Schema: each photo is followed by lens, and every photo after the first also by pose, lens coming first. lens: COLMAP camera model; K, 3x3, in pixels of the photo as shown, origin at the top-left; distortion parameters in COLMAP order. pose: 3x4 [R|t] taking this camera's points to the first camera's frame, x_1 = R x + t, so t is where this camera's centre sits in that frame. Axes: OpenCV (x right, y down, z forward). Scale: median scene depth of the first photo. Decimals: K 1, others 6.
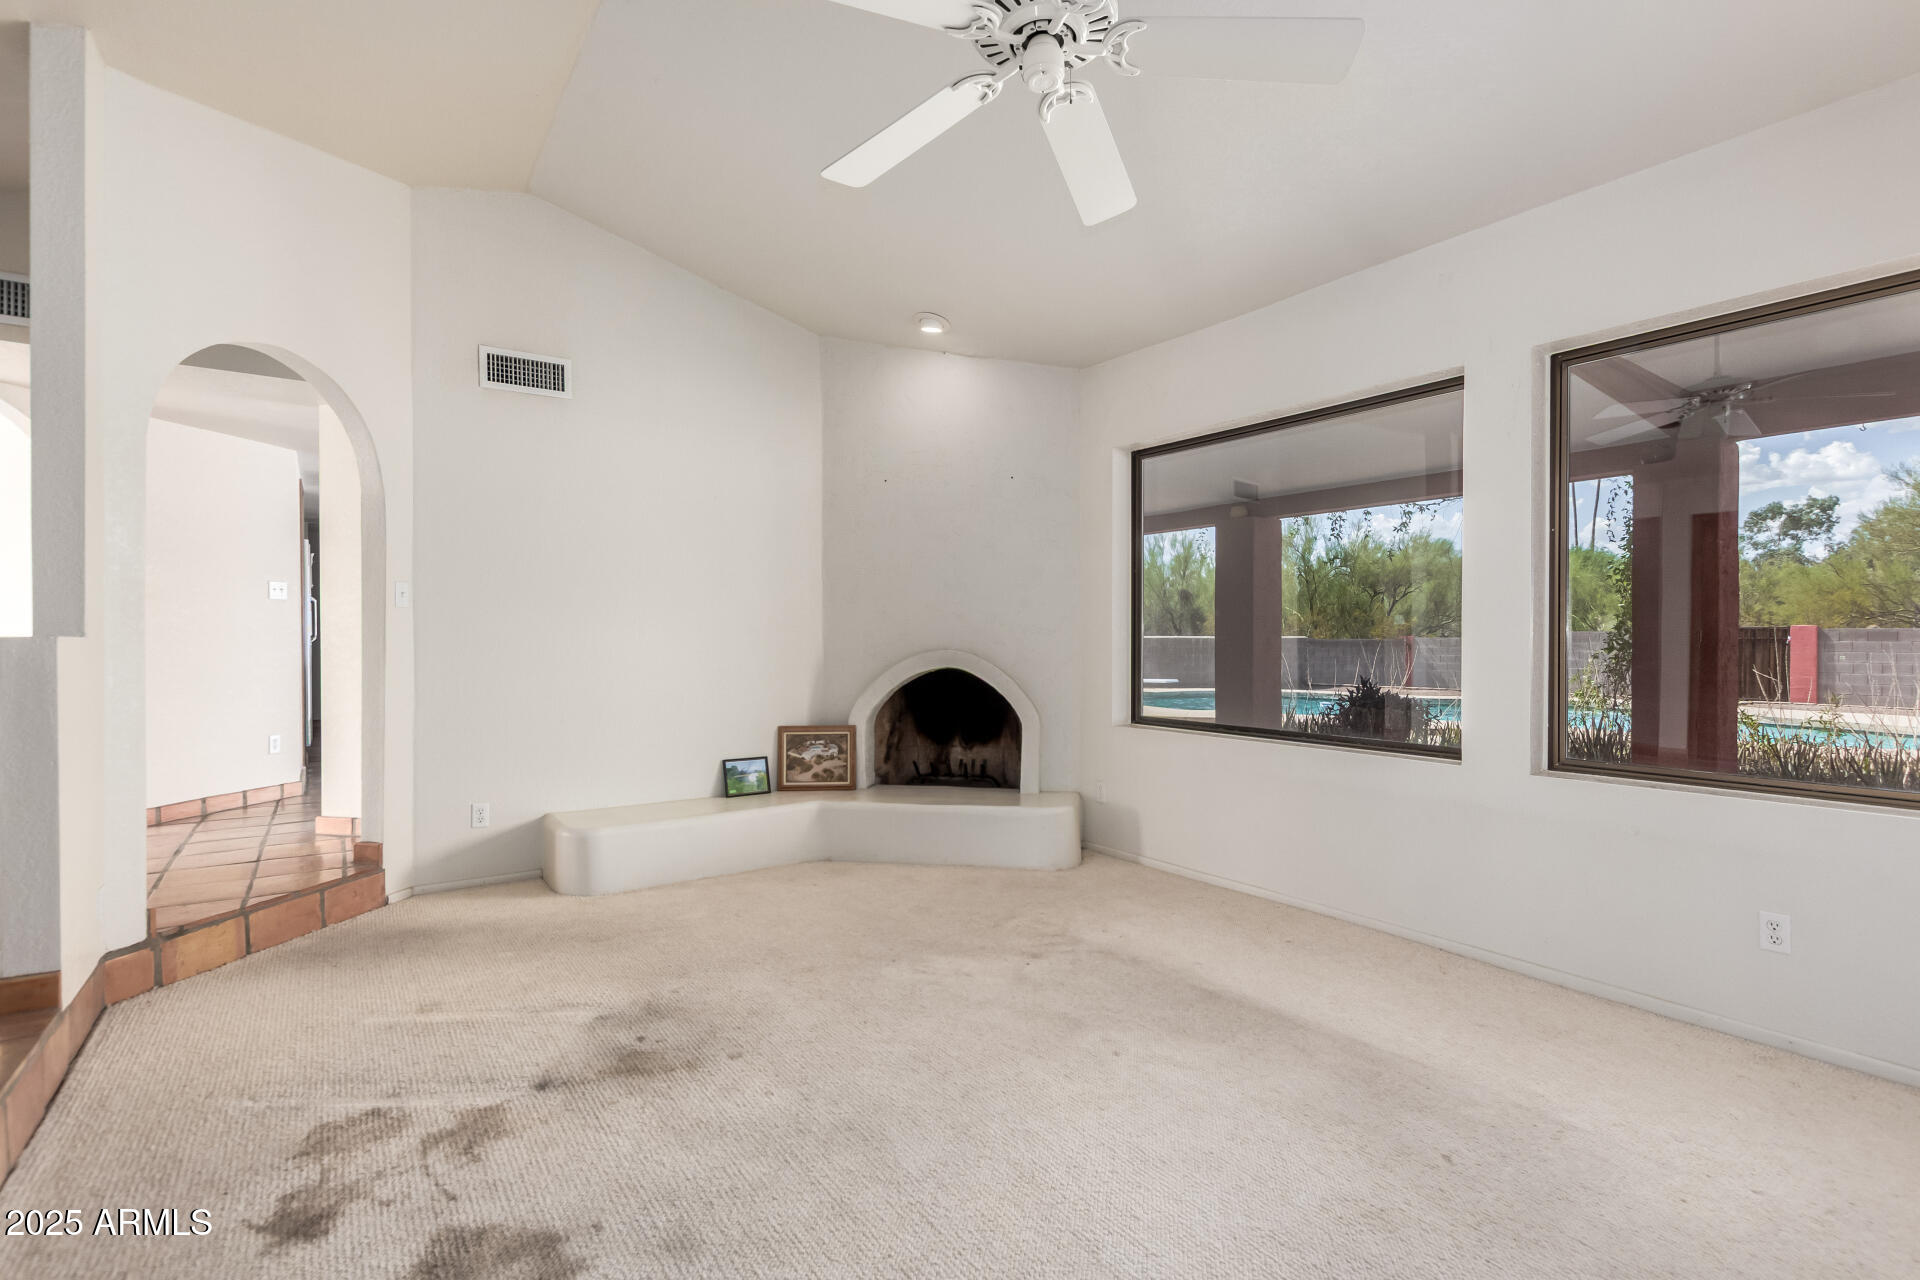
lens RADIAL K [[879.3, 0, 978.1], [0, 879.3, 645.8], [0, 0, 1]] dist [0.006640, 0.000040]
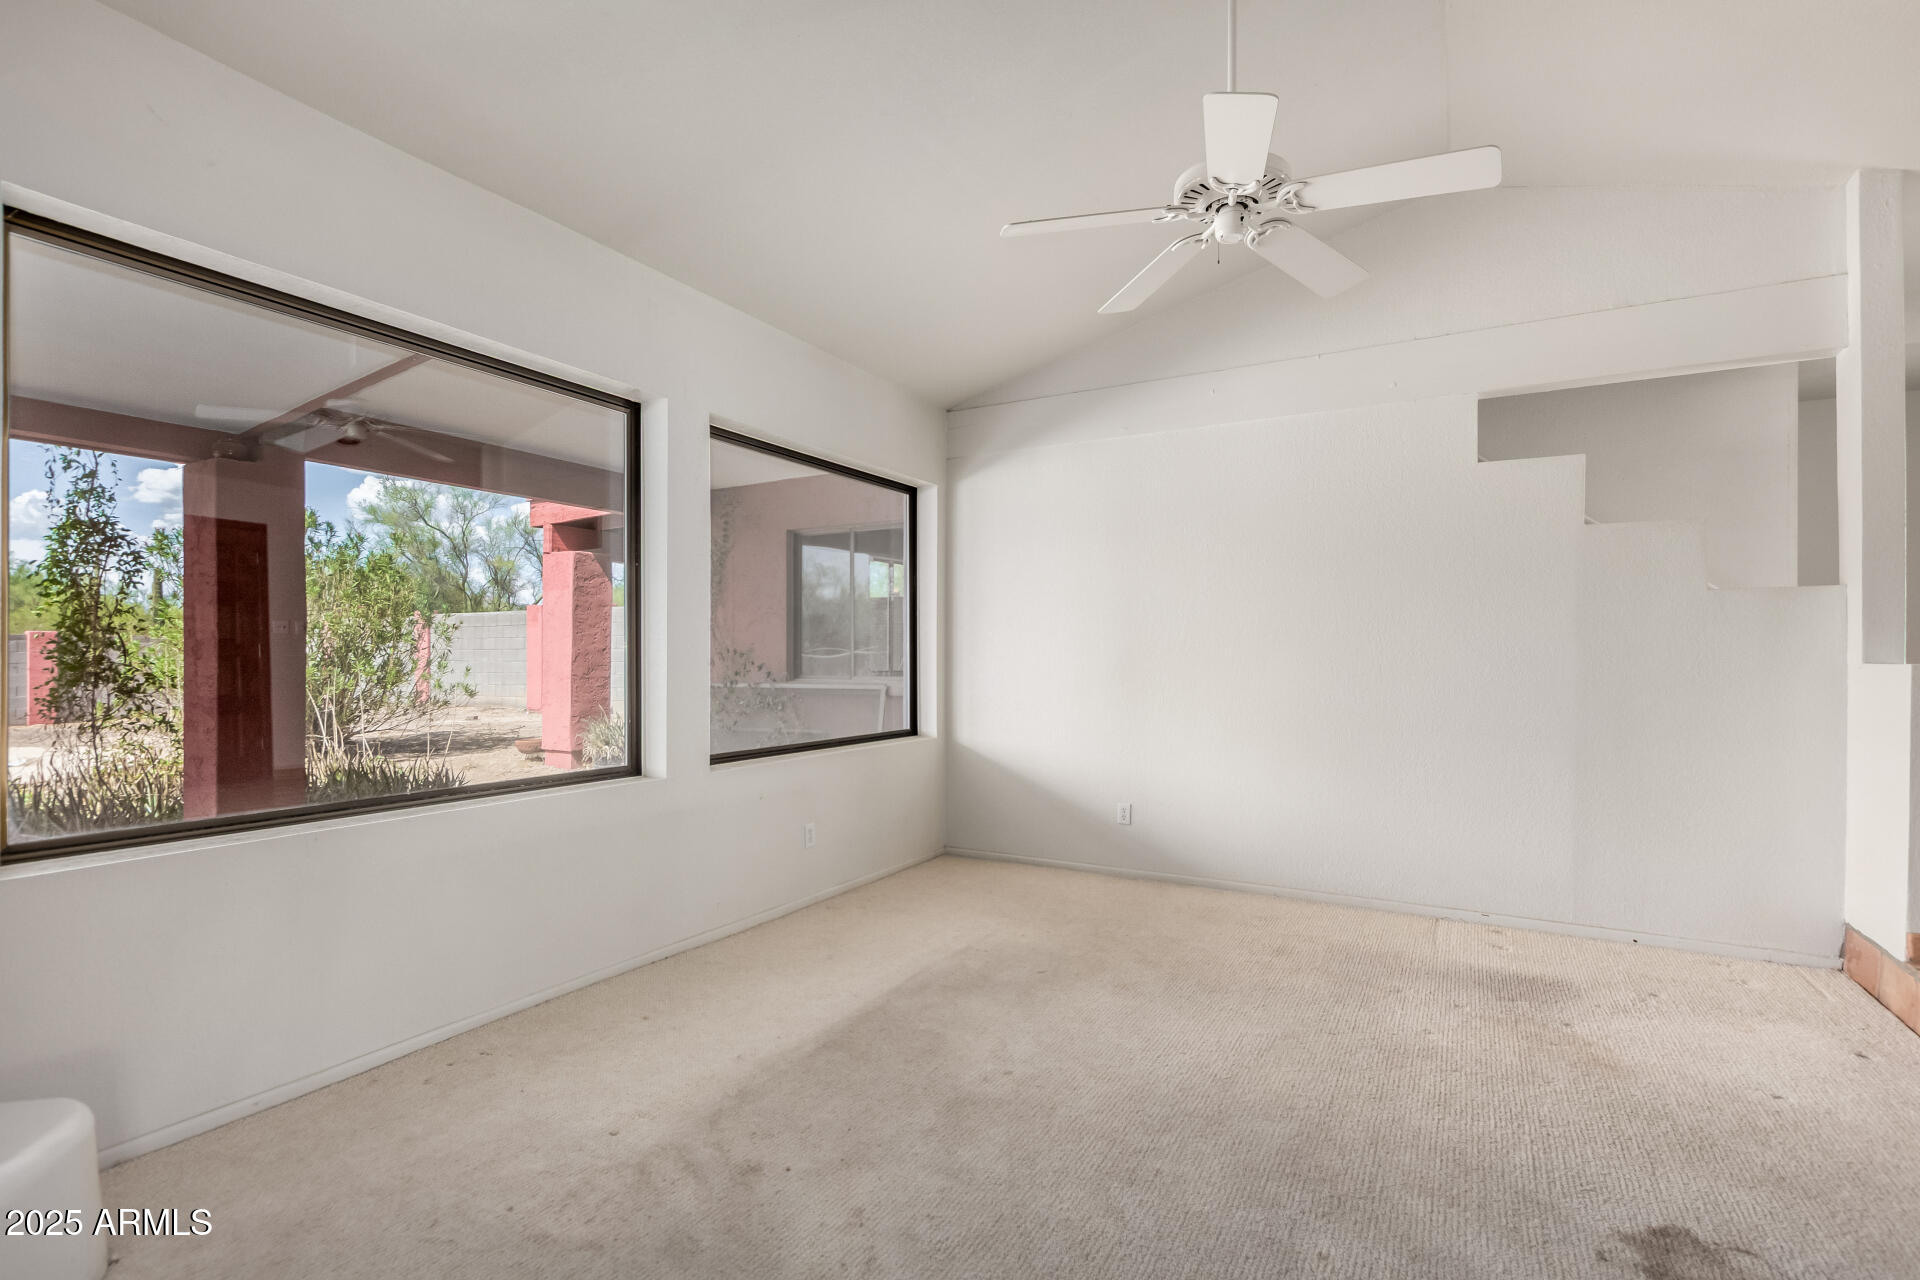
lens RADIAL K [[879.3, 0, 970.1], [0, 879.3, 653.7], [0, 0, 1]] dist [0.006640, 0.000040]
pose [[-0.418147, 0.001215, 0.908378, -0.706729], [0.003572, 0.999994, 0.000307, -0.013058], [-0.908372, 0.003374, -0.418149, 1.402528]]
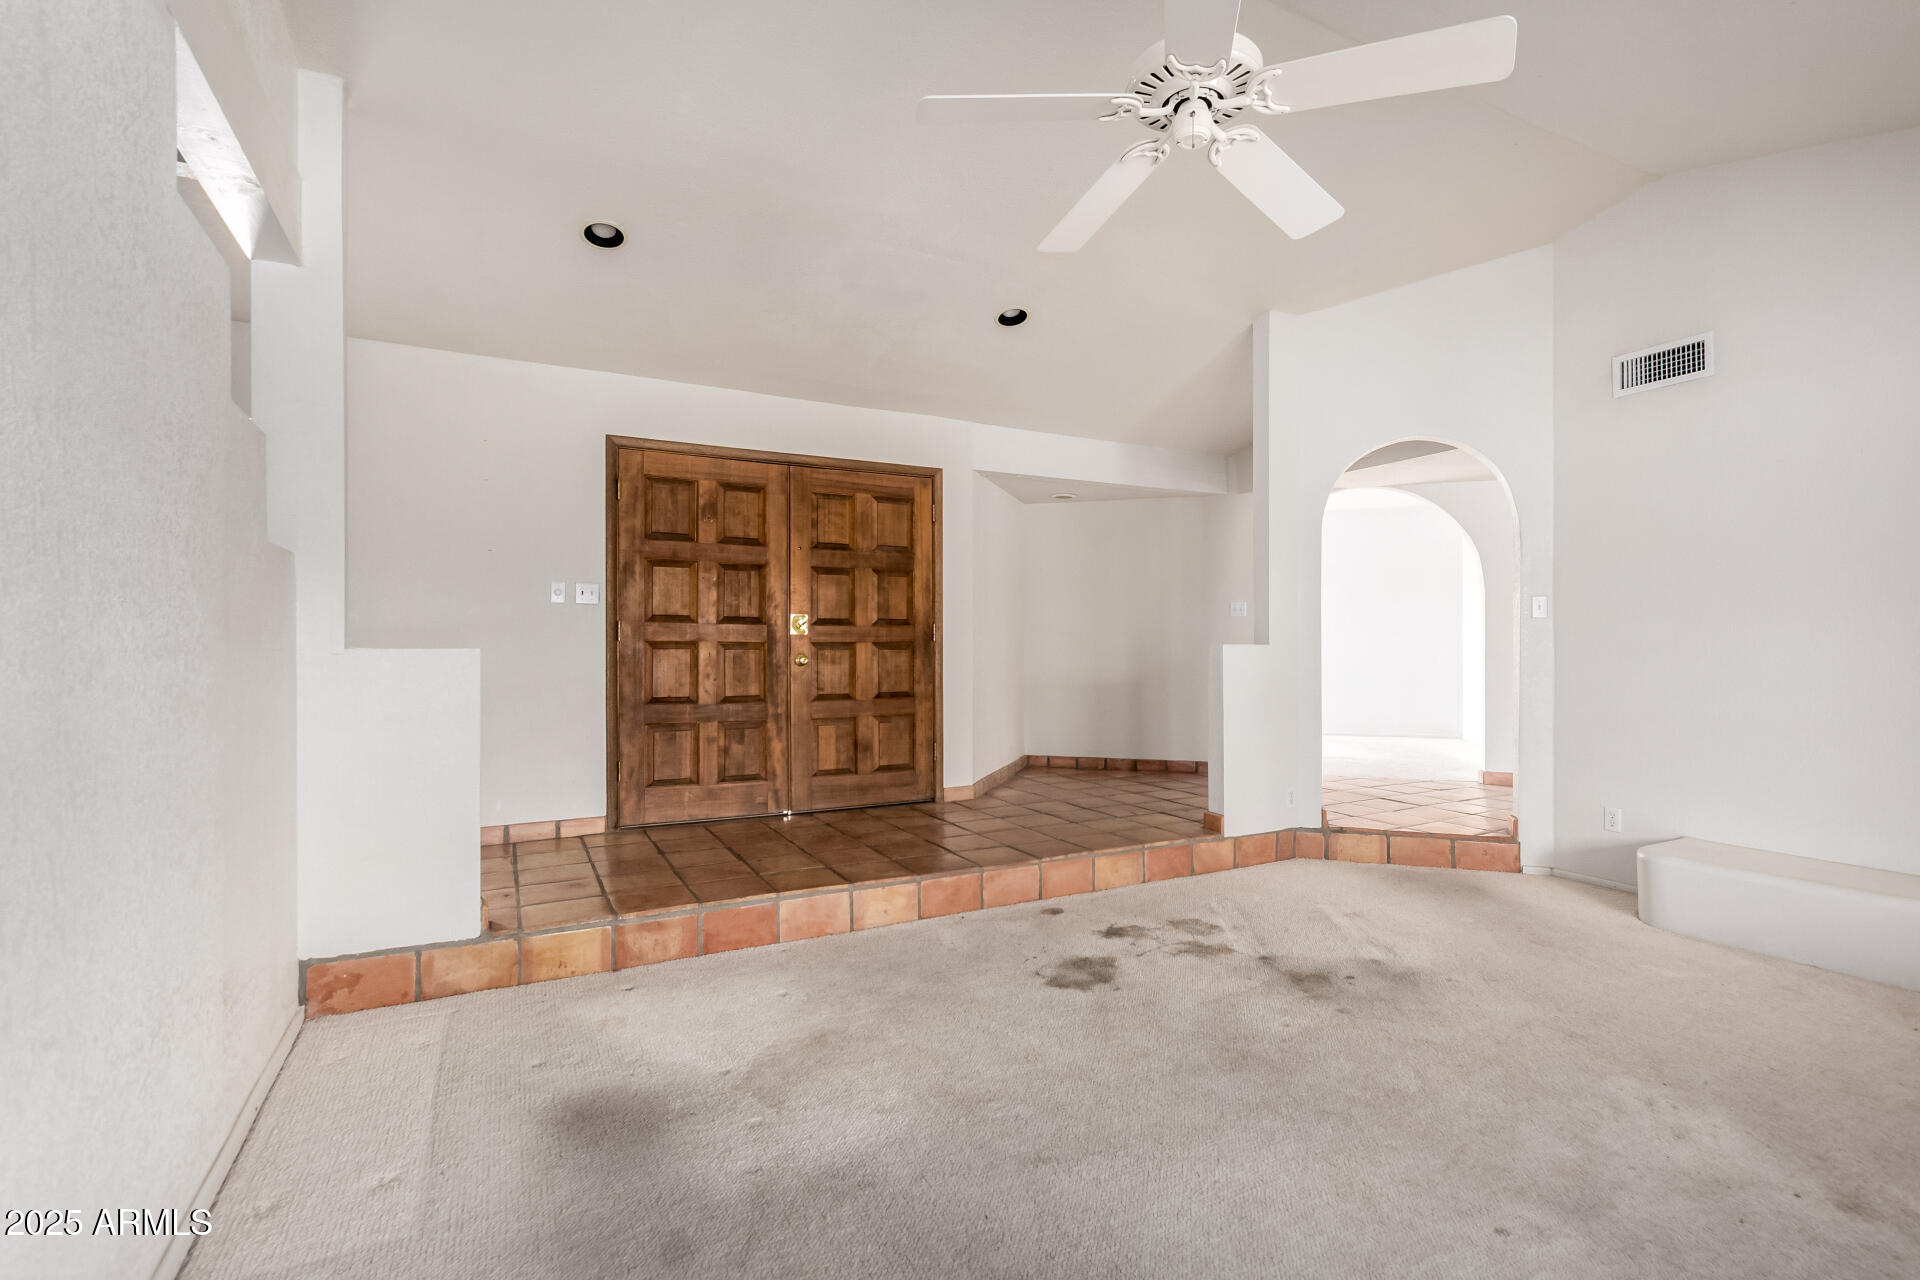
lens RADIAL K [[879.3, 0, 959.5], [0, 879.3, 642.3], [0, 0, 1]] dist [0.006640, 0.000040]
pose [[-0.151731, -0.005333, -0.988407, 0.896265], [-0.006529, 0.999969, -0.004393, -0.004999], [0.988400, 0.005787, -0.151761, 0.650022]]
